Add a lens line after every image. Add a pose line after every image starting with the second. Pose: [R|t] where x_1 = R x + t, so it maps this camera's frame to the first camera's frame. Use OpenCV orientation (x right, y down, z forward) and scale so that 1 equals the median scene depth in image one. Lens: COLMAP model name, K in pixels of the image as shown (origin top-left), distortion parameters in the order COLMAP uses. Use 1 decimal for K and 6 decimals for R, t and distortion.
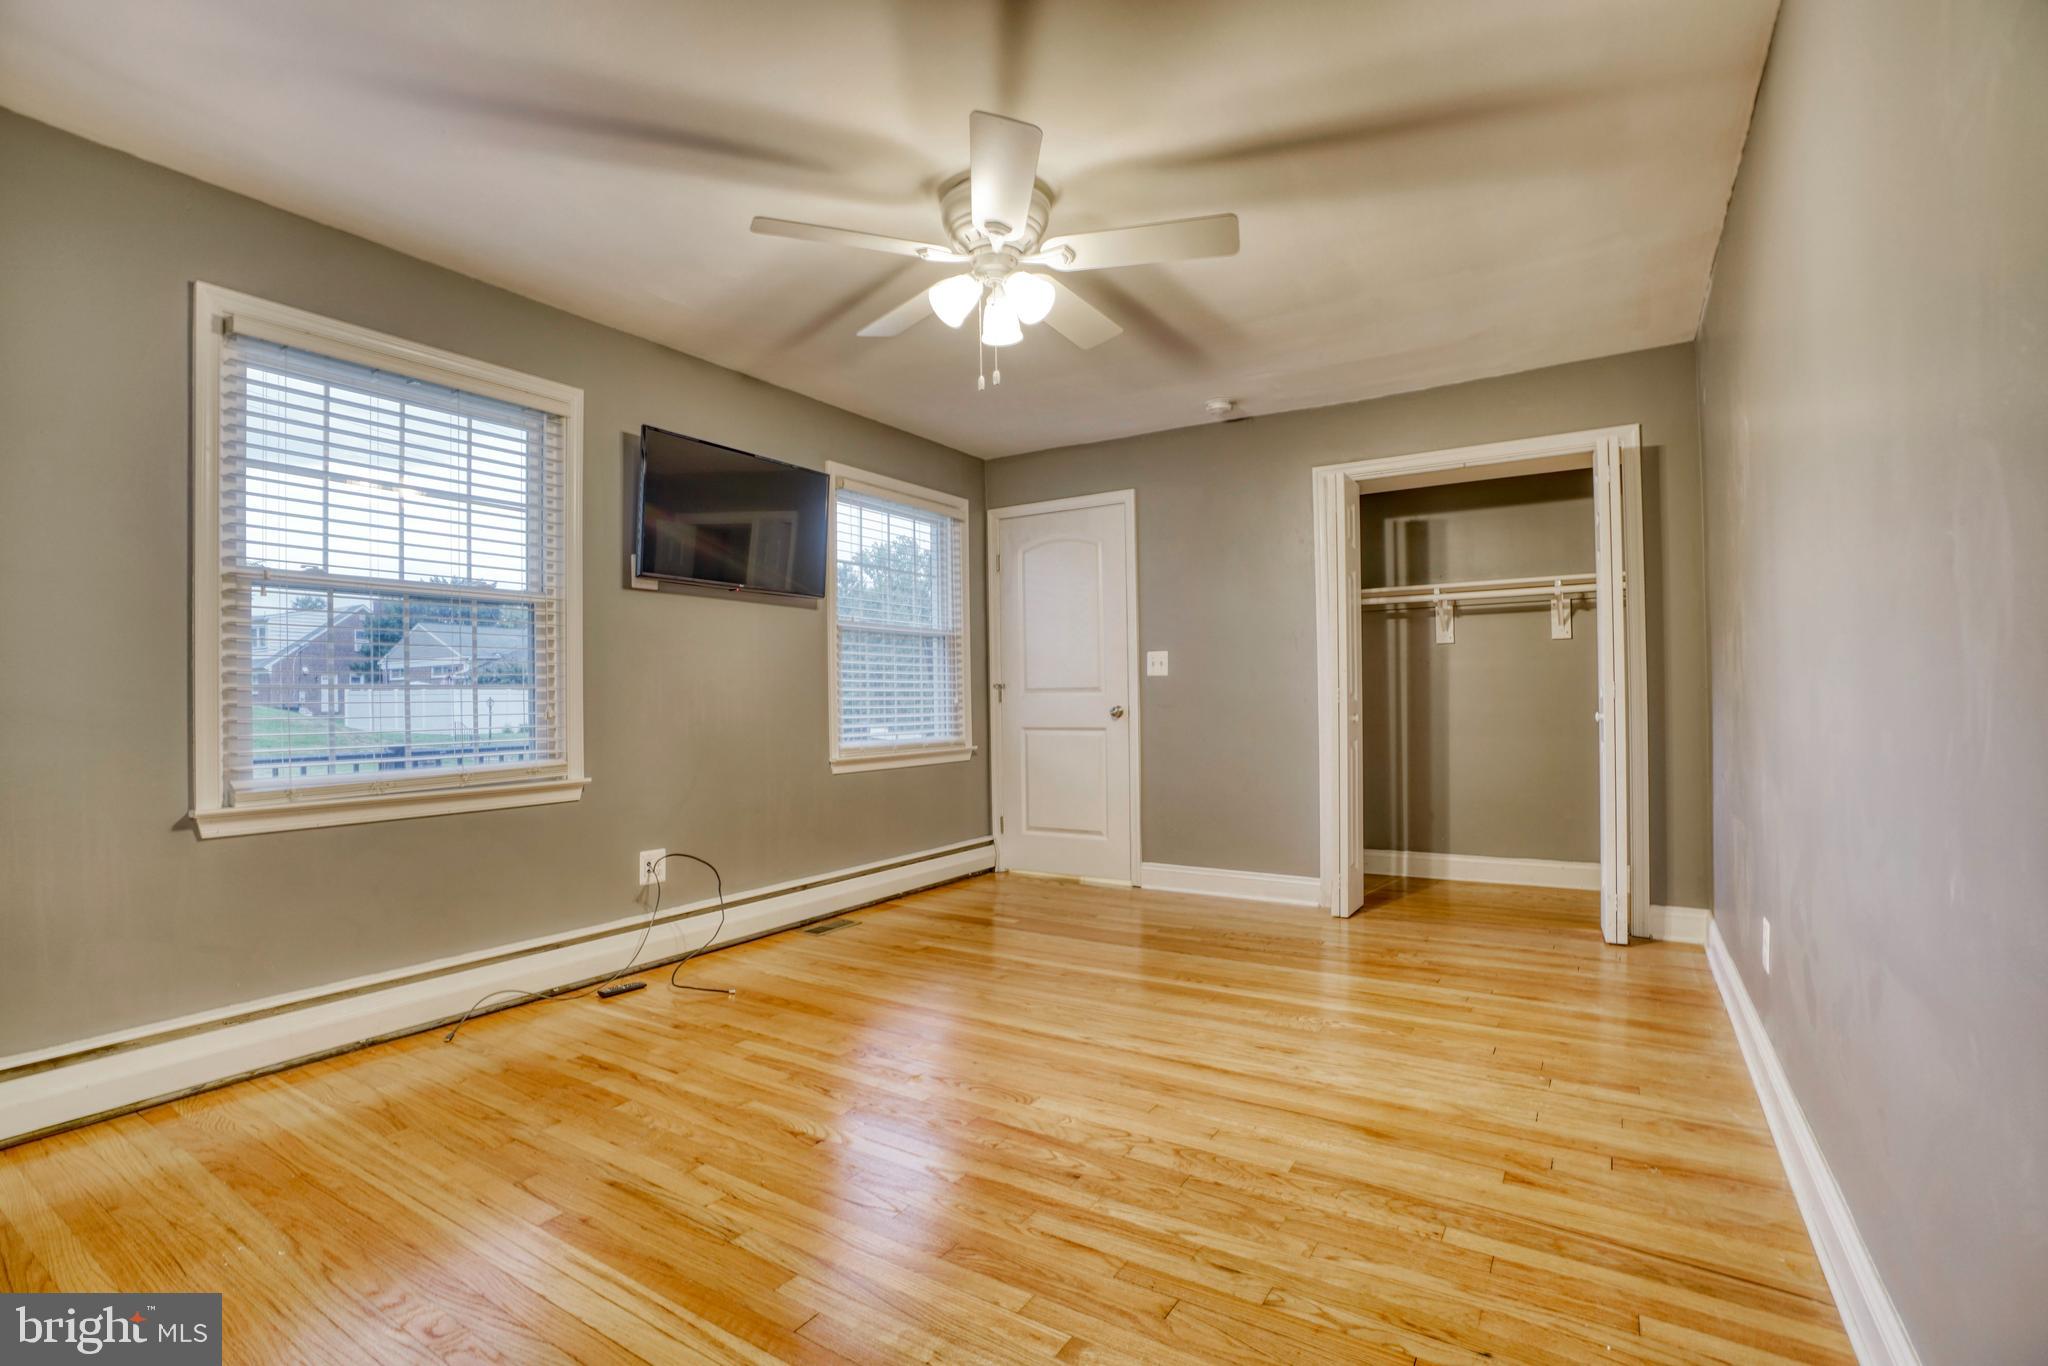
lens RADIAL K [[939.3, 0, 1004.0], [0, 939.3, 690.8], [0, 0, 1]] dist [-0.073347, 0.028792]
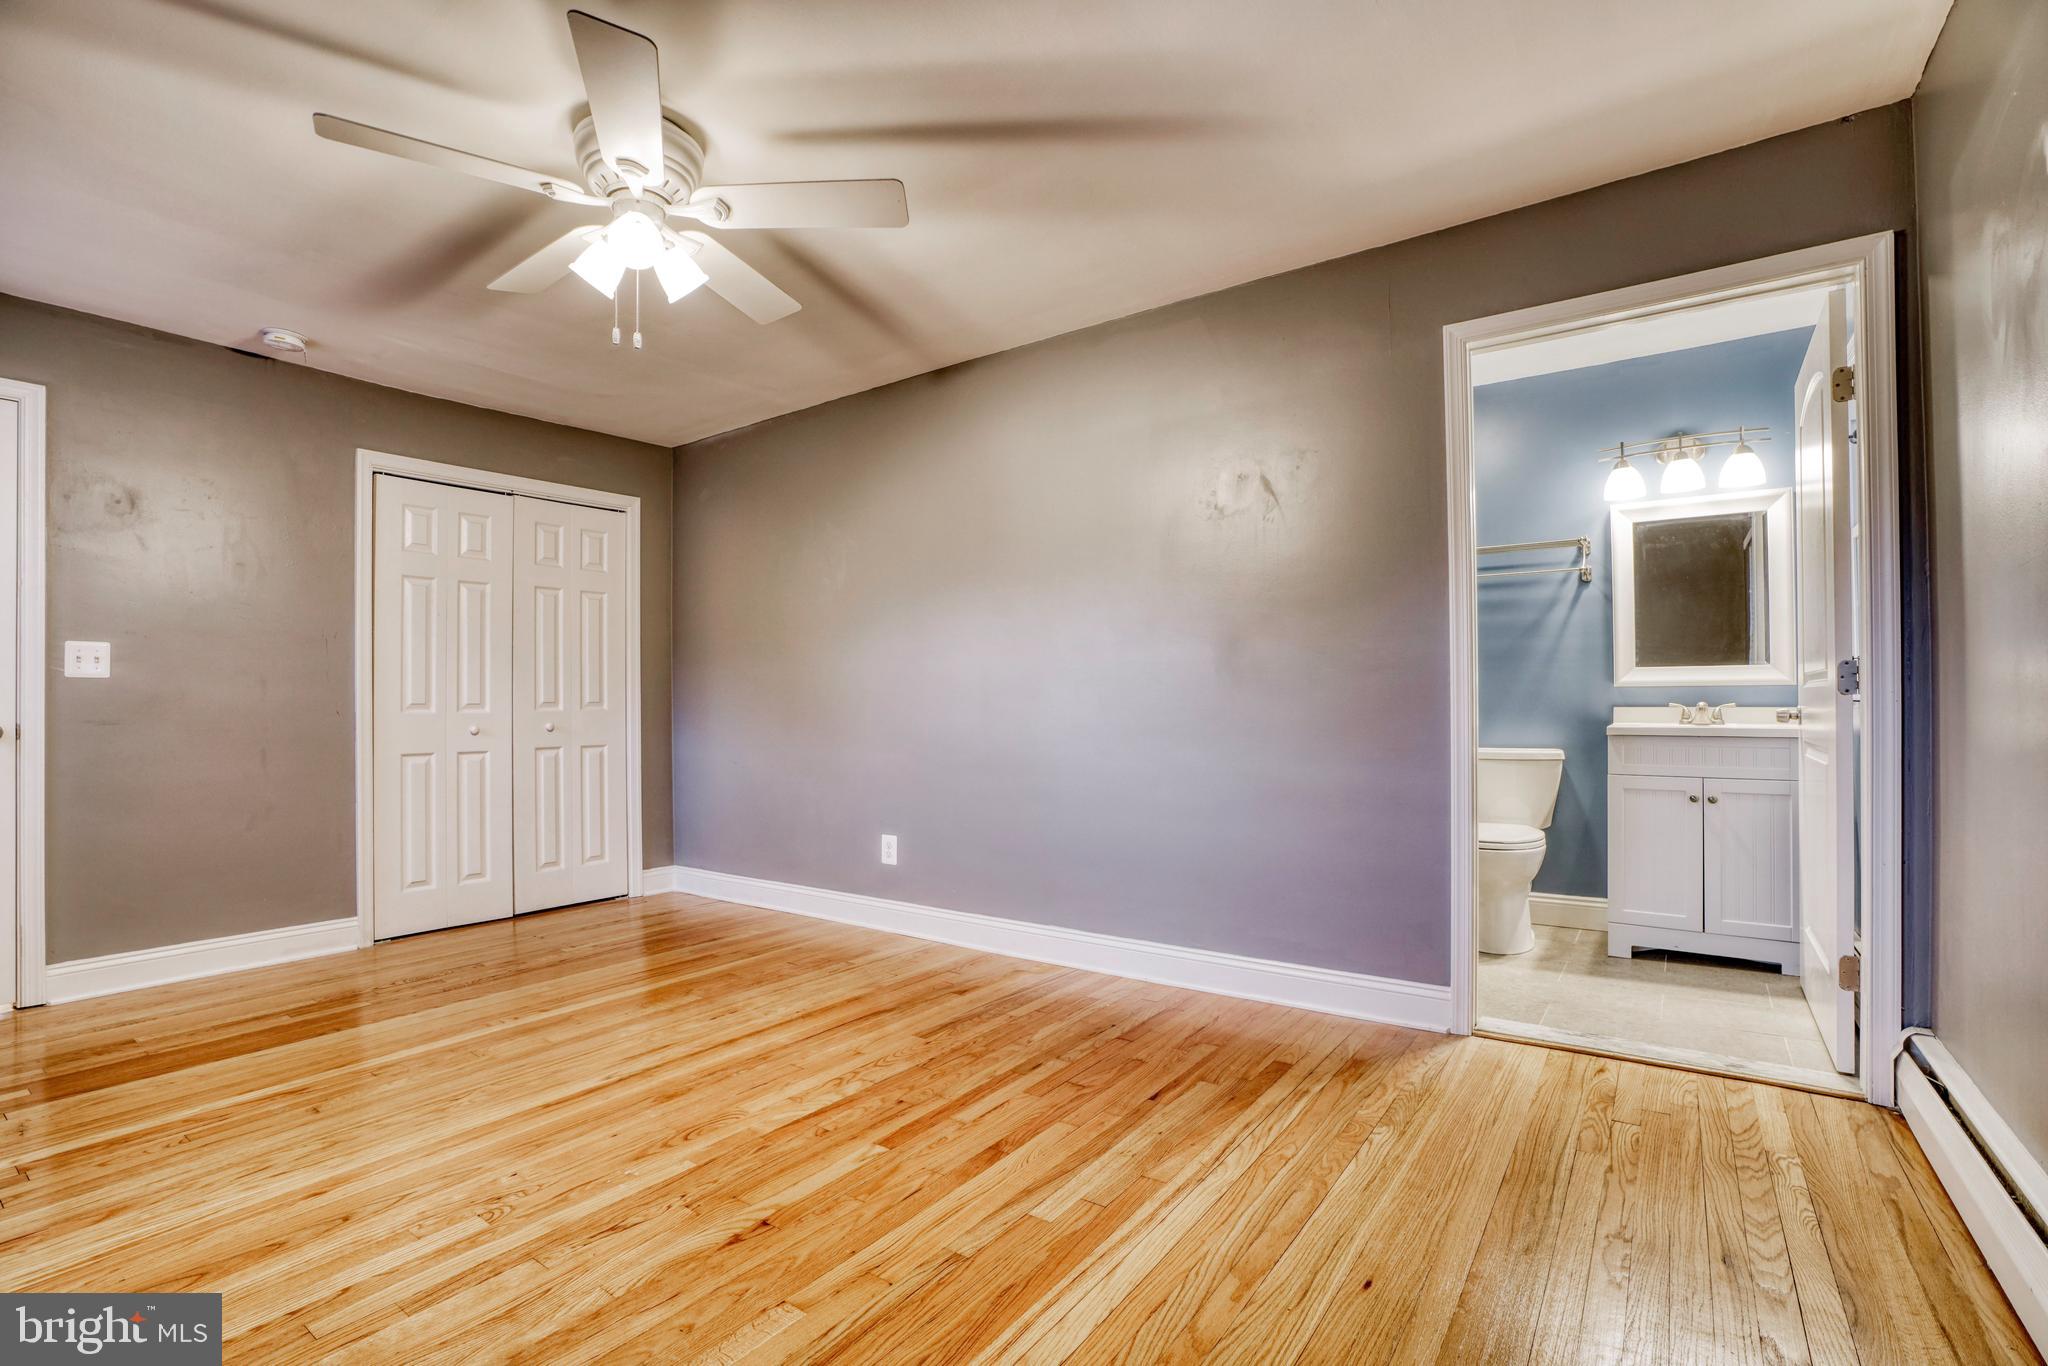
lens RADIAL K [[939.3, 0, 1004.0], [0, 939.3, 690.8], [0, 0, 1]] dist [-0.073347, 0.028792]
pose [[0.062475, 0.021943, 0.997805, -0.848776], [0.000136, 0.999758, -0.021994, 0.015018], [-0.998047, 0.001509, 0.062456, 0.595575]]
